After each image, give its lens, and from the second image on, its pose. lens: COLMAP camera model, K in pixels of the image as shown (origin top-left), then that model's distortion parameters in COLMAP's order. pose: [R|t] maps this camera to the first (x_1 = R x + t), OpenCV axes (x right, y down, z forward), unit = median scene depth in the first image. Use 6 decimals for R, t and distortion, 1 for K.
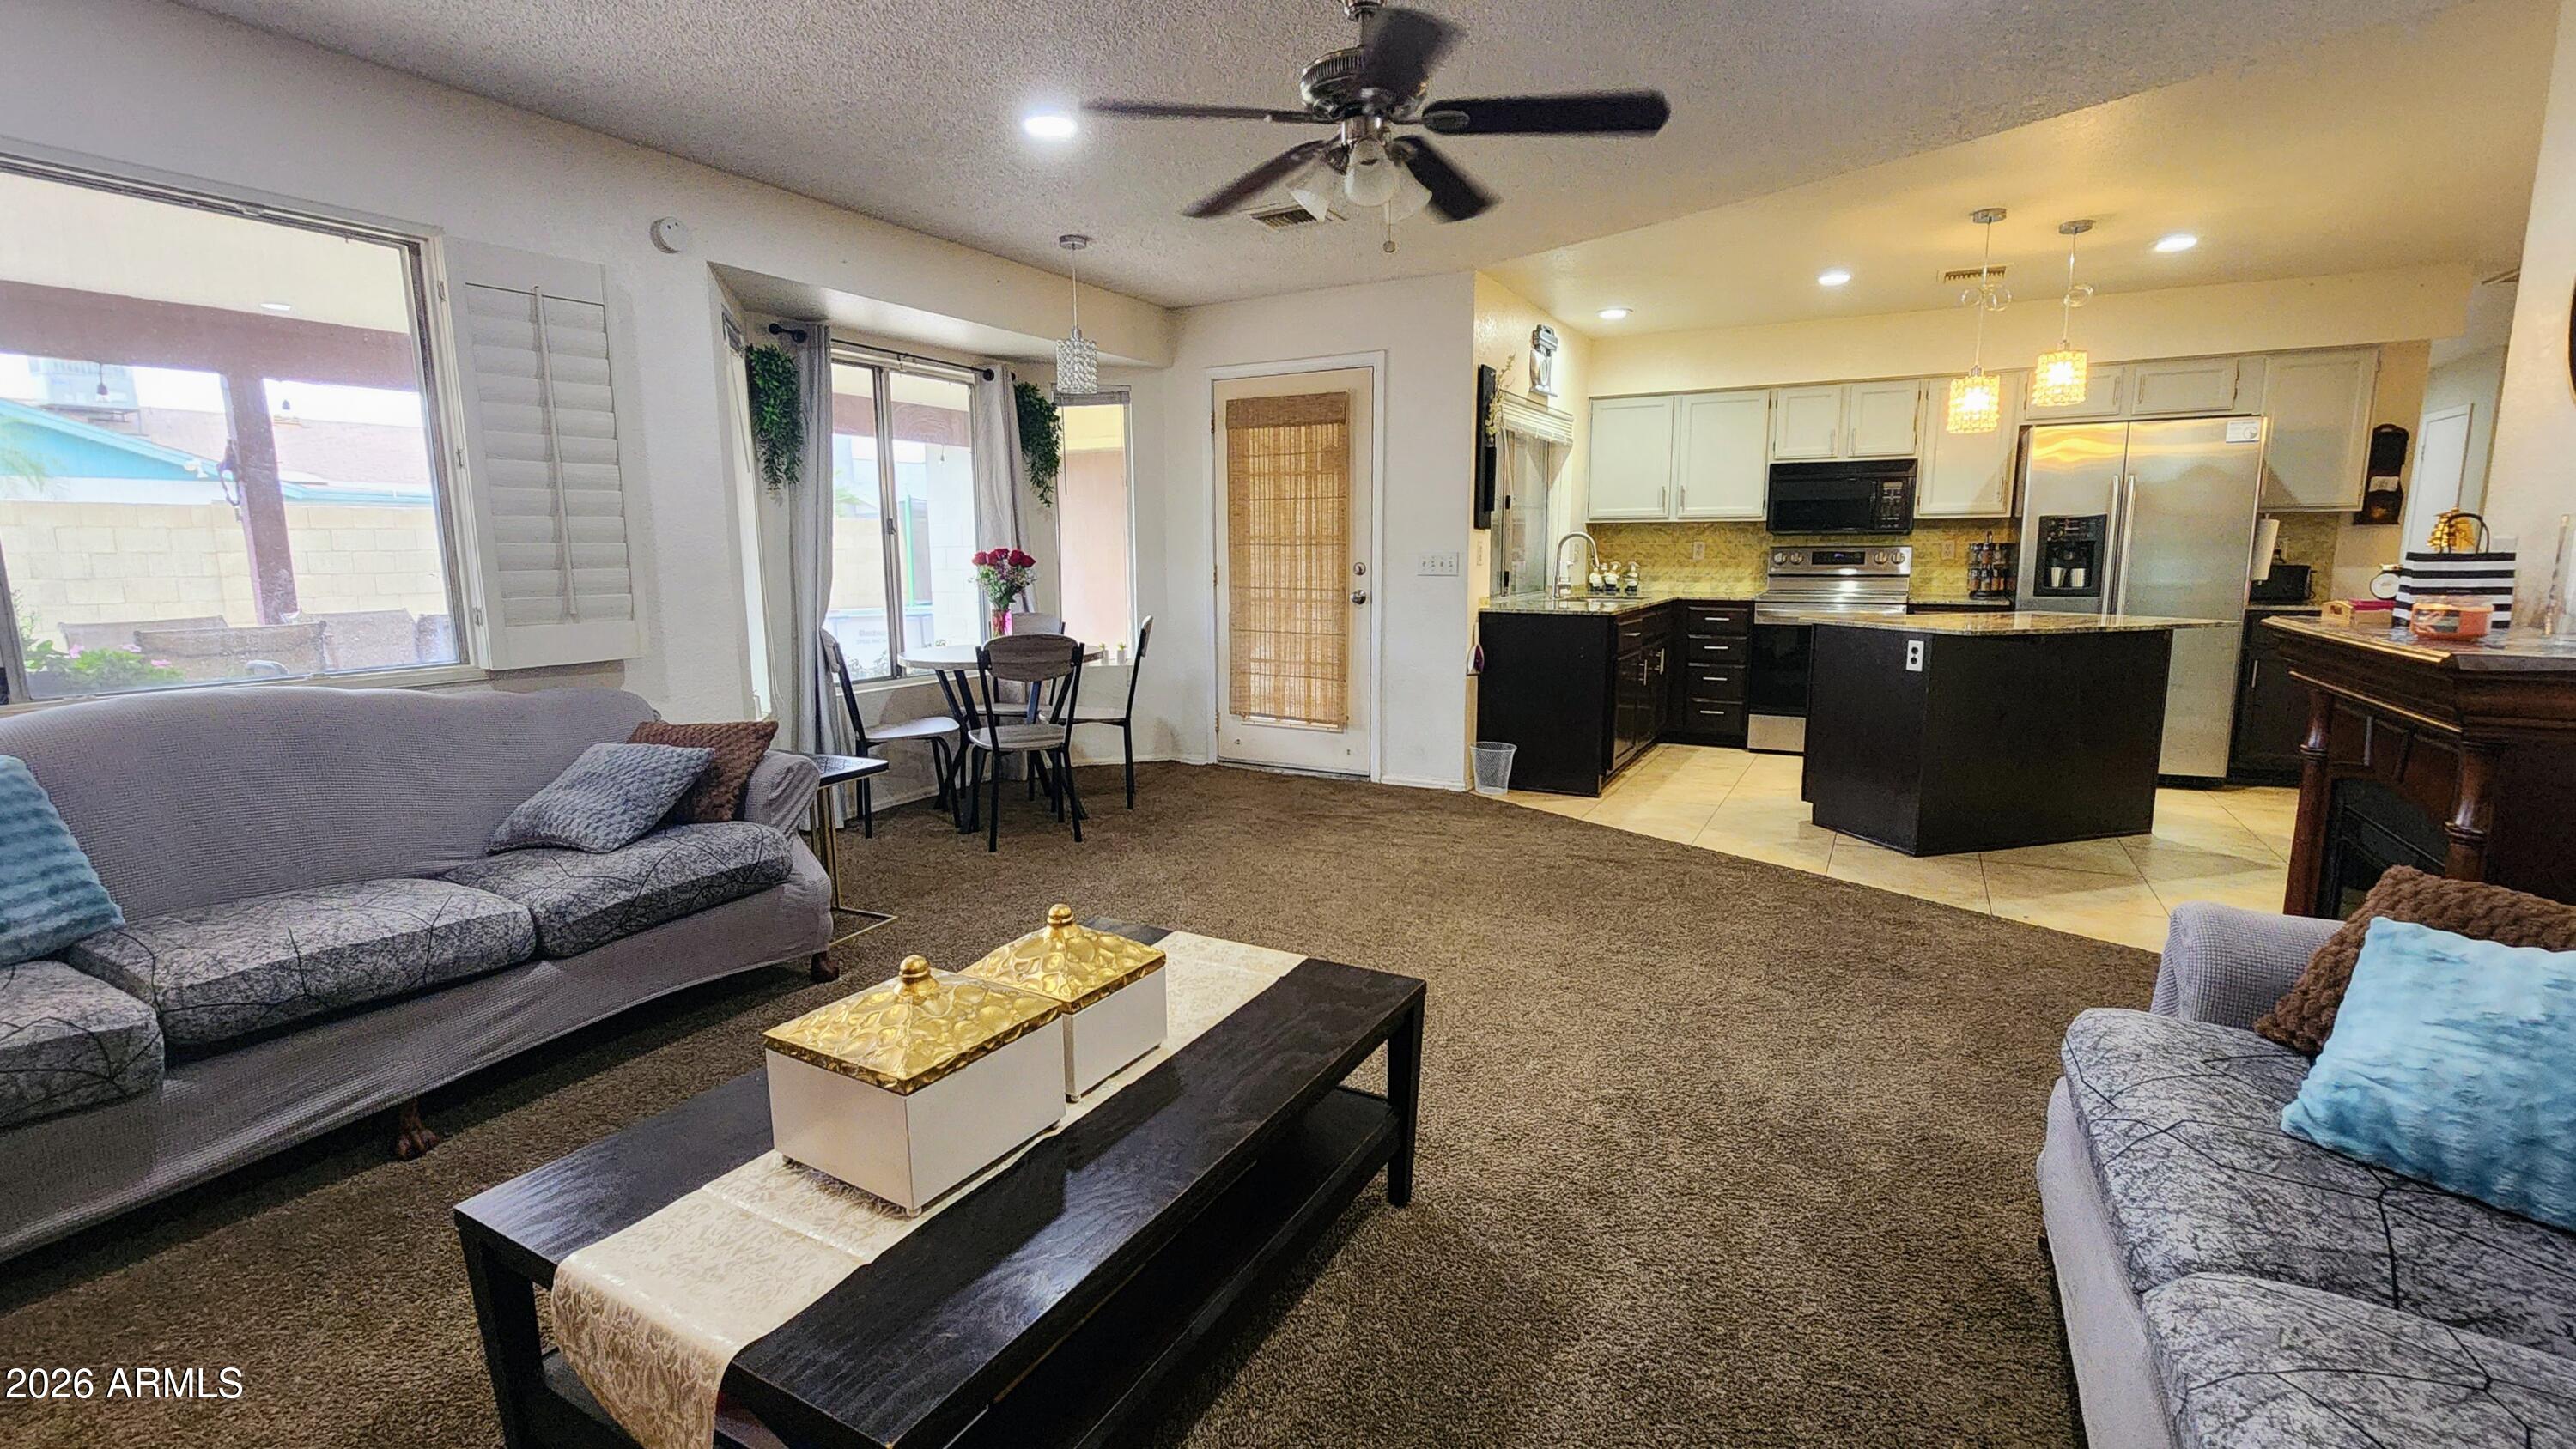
lens RADIAL K [[1102.3, 0, 1299.1], [0, 1102.3, 706.7], [0, 0, 1]] dist [0.002349, 0.000227]
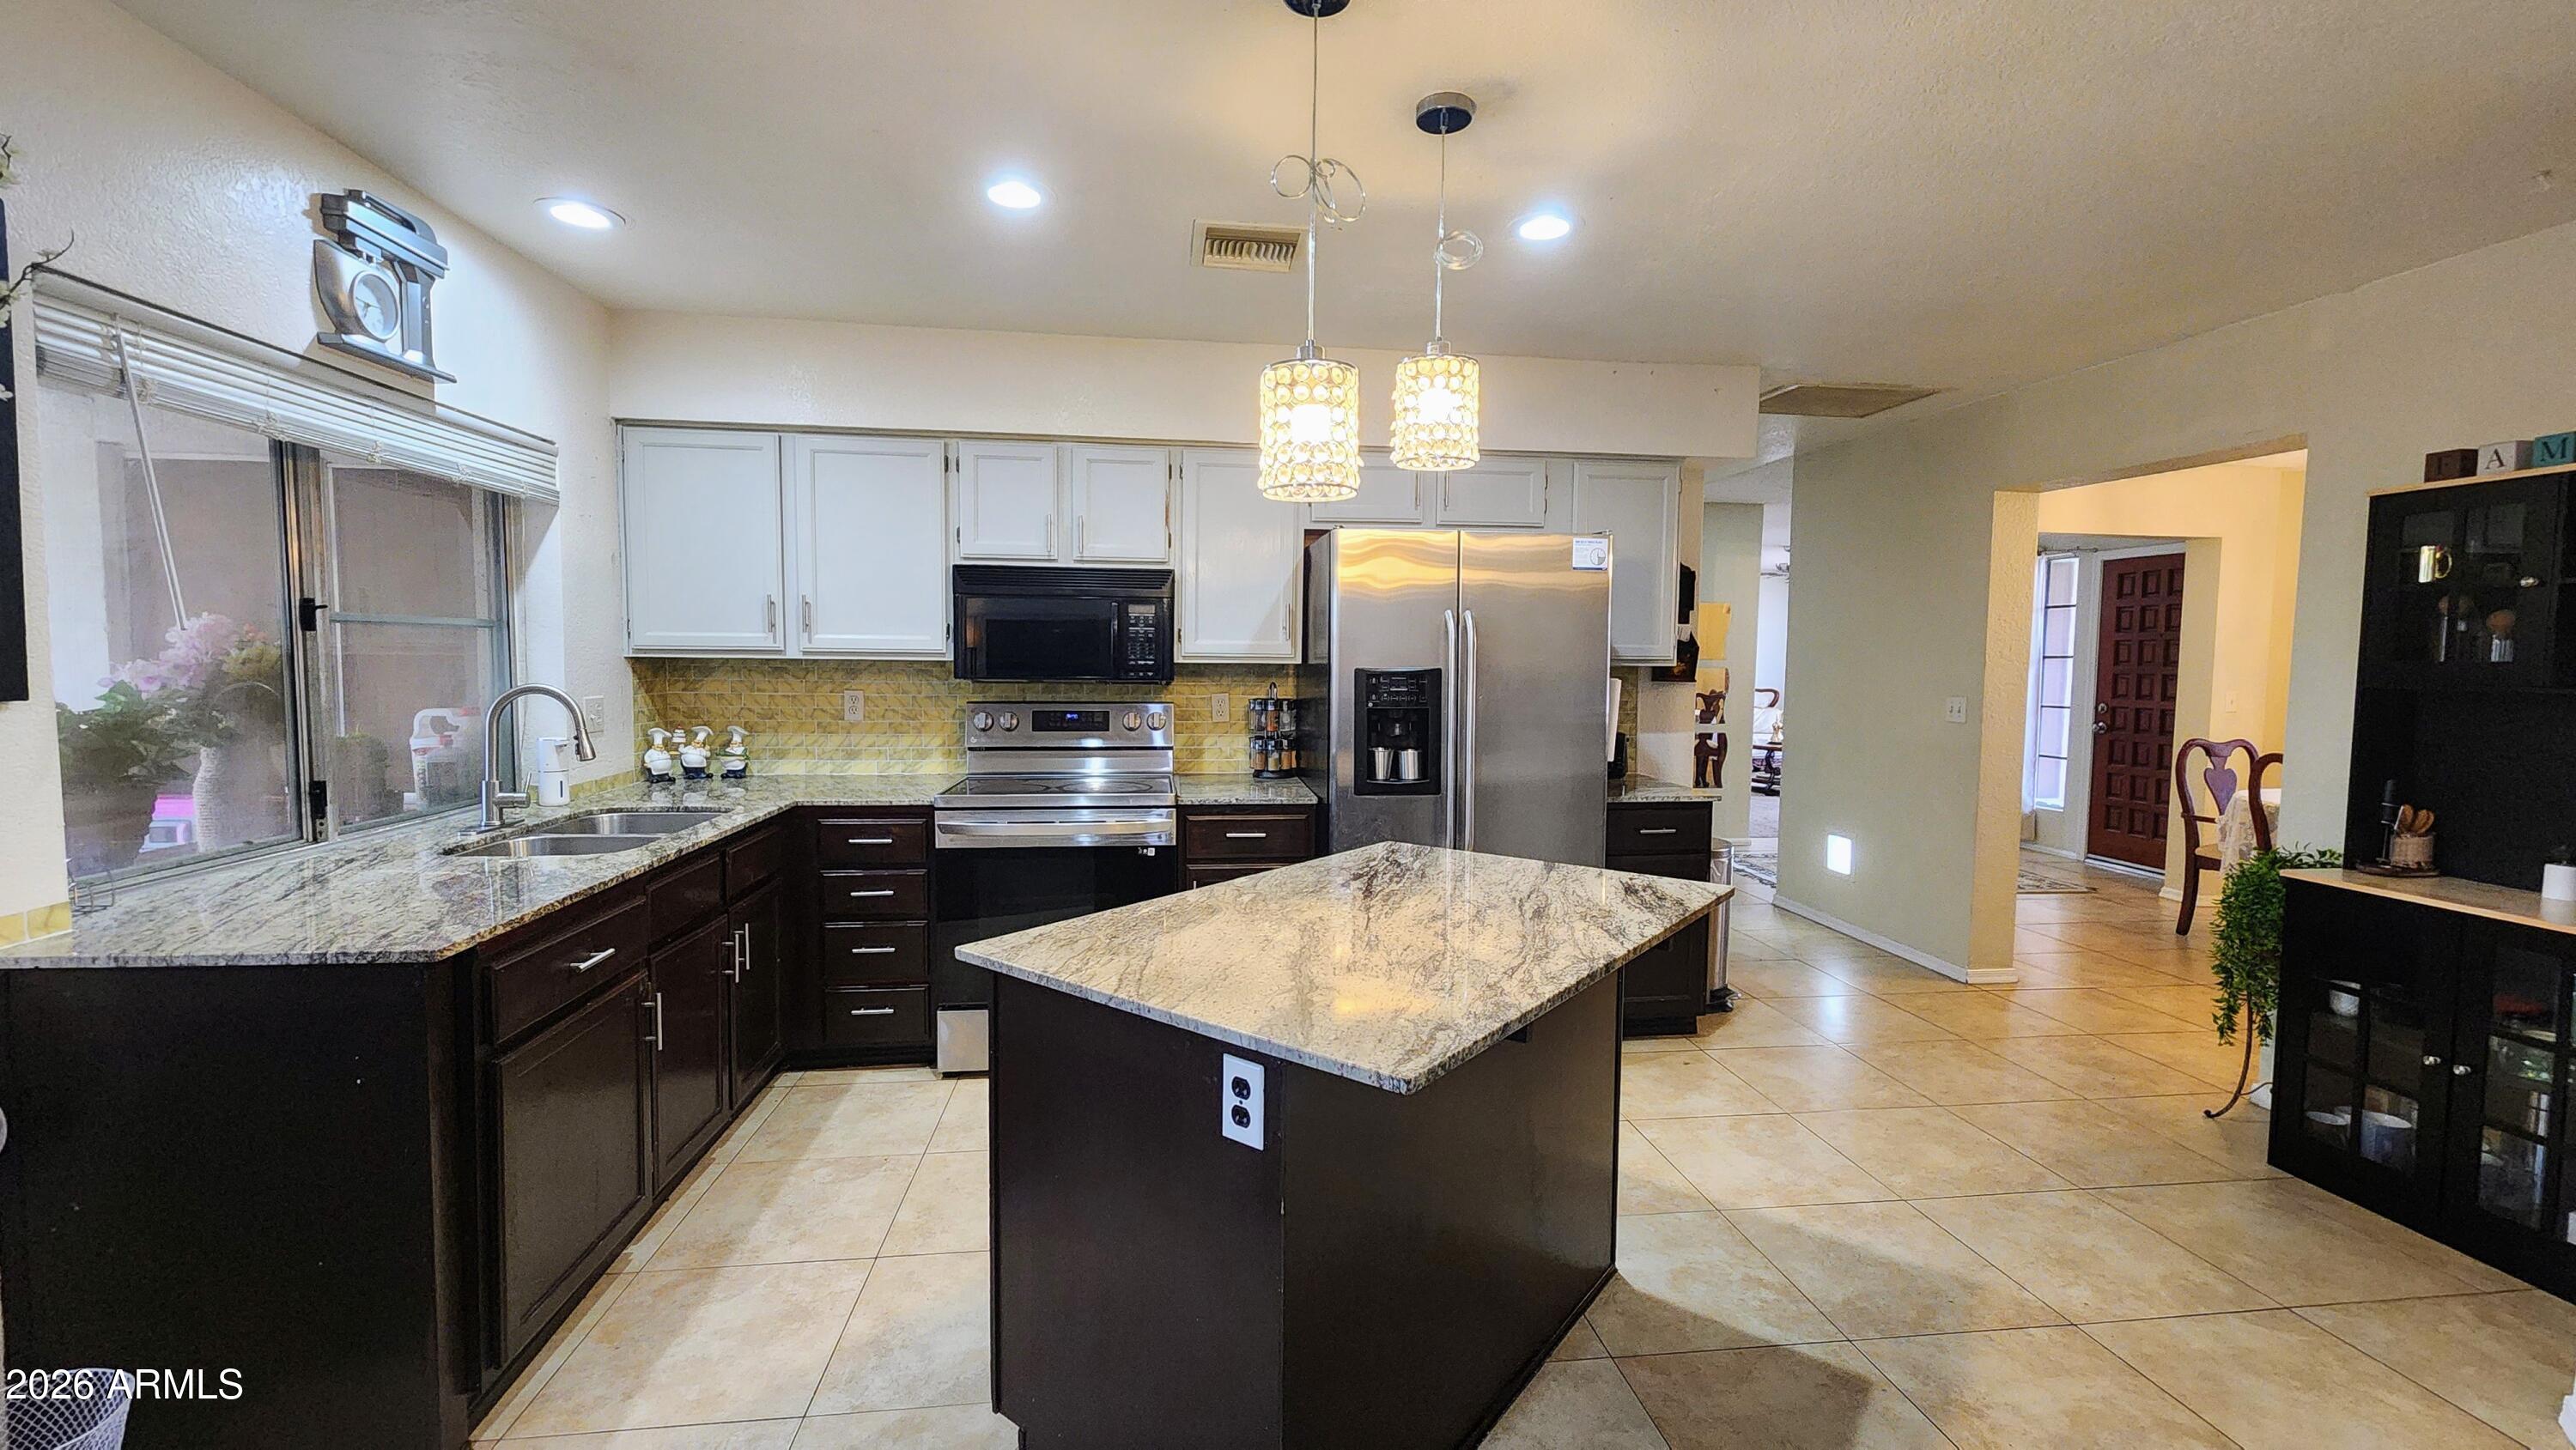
lens RADIAL K [[1102.3, 0, 1287.0], [0, 1102.3, 723.6], [0, 0, 1]] dist [0.002349, 0.000227]
pose [[0.811489, -0.022562, 0.583931, 0.236036], [0.069736, 0.995853, -0.058434, -0.093473], [-0.580191, 0.088140, 0.809697, 0.448018]]
